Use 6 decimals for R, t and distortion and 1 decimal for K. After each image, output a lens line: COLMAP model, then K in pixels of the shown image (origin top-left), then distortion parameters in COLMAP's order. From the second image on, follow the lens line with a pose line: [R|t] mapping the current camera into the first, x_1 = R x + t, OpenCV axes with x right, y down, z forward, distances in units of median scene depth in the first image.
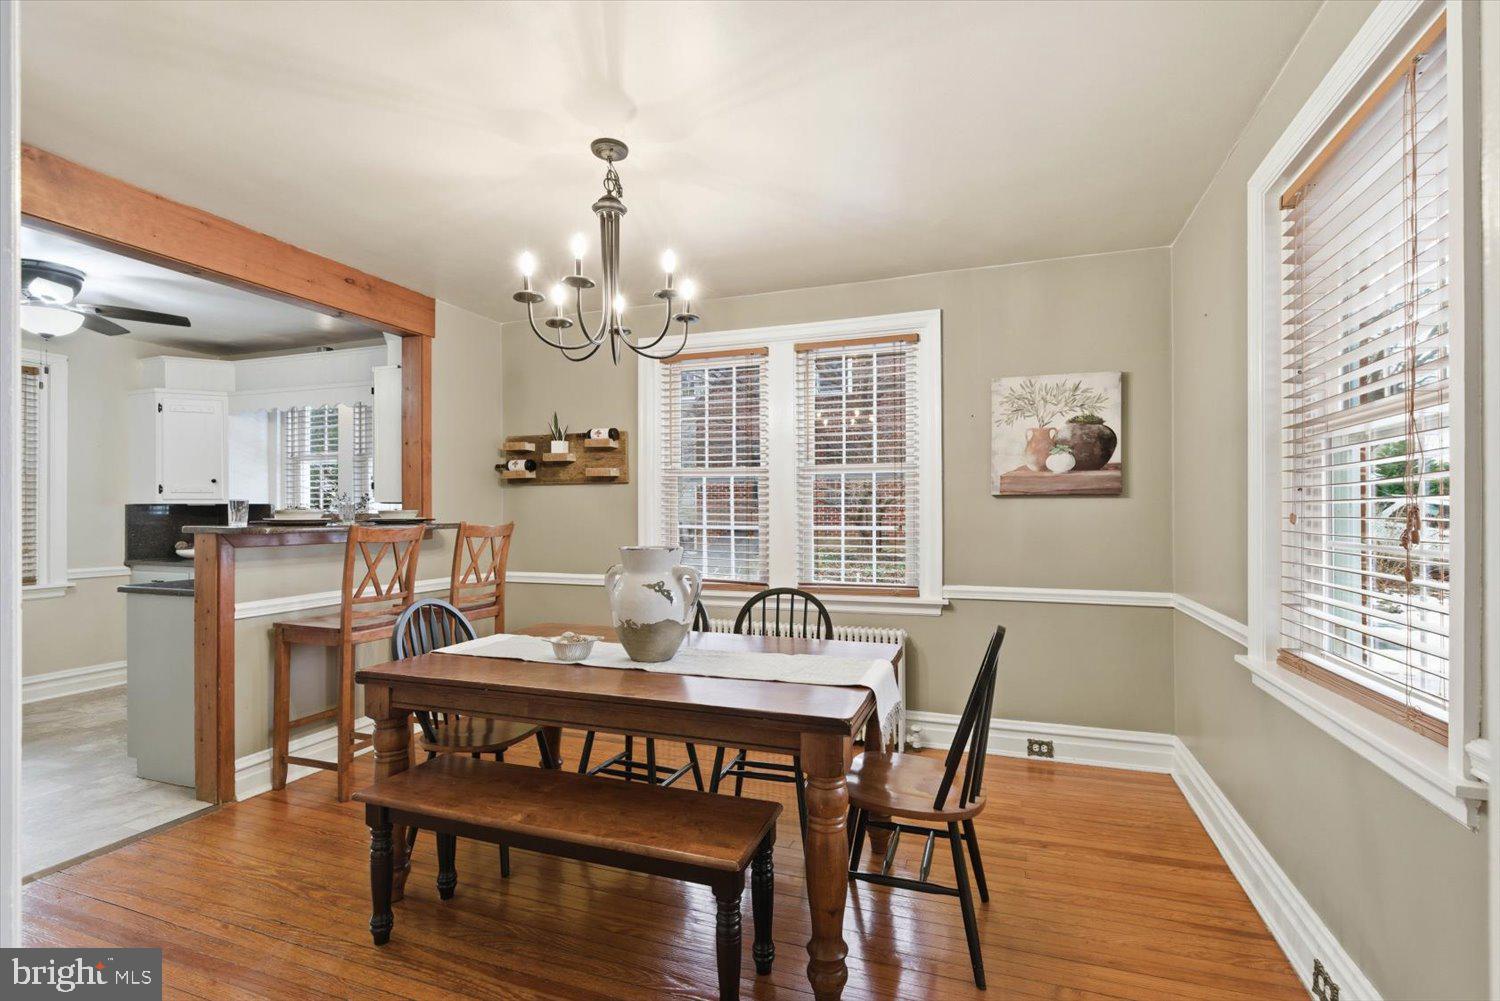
lens RADIAL K [[677.4, 0, 761.7], [0, 677.4, 502.1], [0, 0, 1]] dist [-0.002448, 0.000595]
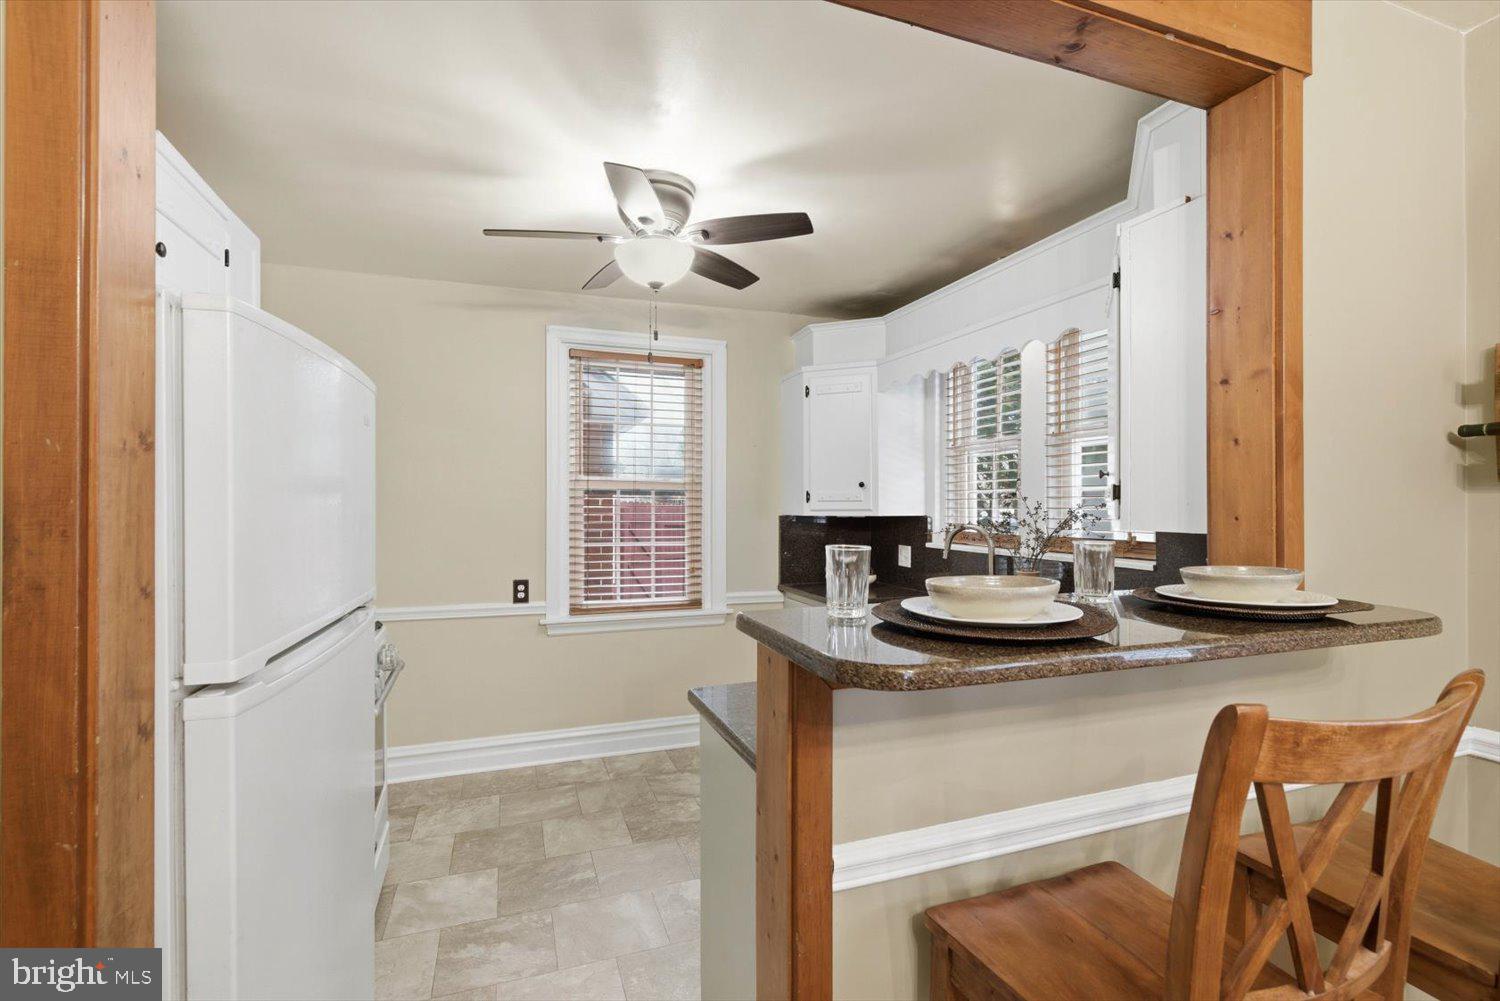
lens RADIAL K [[677.4, 0, 753.8], [0, 677.4, 508.3], [0, 0, 1]] dist [-0.002448, 0.000595]
pose [[0.634505, 0.009339, -0.772862, -0.314687], [0.006990, 0.999817, 0.017820, -0.019118], [0.772887, -0.016710, 0.634324, 0.439441]]
